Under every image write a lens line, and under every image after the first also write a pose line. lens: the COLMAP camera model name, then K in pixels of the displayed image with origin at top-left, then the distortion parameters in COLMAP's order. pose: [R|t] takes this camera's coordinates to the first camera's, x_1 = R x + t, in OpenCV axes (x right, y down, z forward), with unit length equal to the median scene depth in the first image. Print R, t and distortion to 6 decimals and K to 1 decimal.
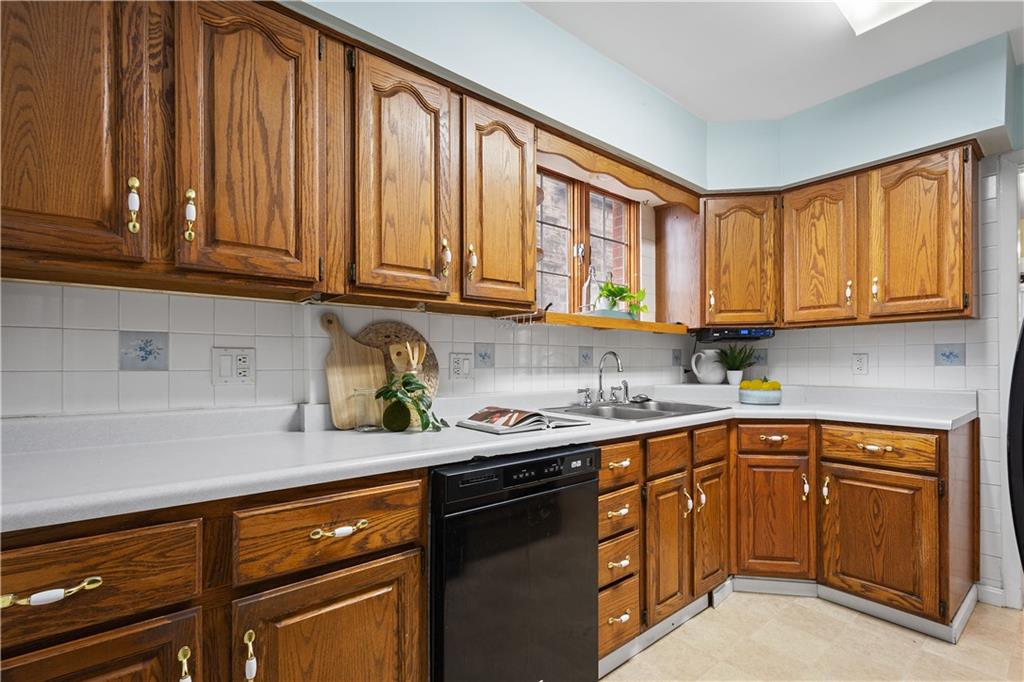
lens RADIAL K [[460.5, 0, 504.0], [0, 460.5, 363.0], [0, 0, 1]] dist [-0.003122, -0.001114]
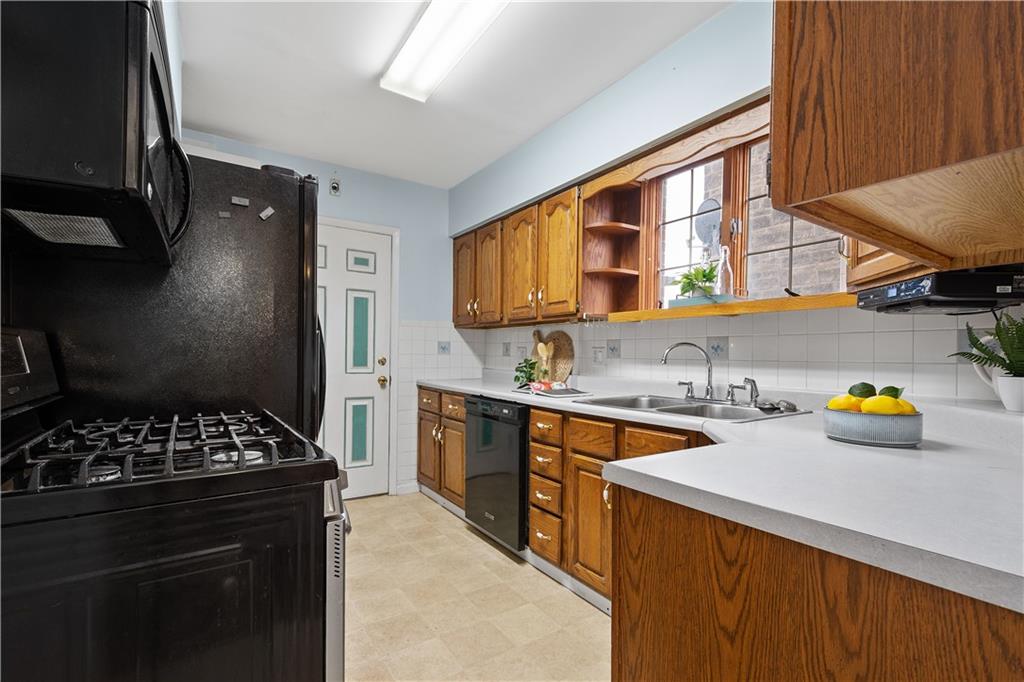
lens RADIAL K [[460.5, 0, 508.0], [0, 460.5, 357.1], [0, 0, 1]] dist [-0.003122, -0.001114]
pose [[-0.094974, 0.009579, -0.995434, 1.522895], [-0.004857, 0.999937, 0.010086, -0.005013], [0.995468, 0.005792, -0.094922, 0.939150]]
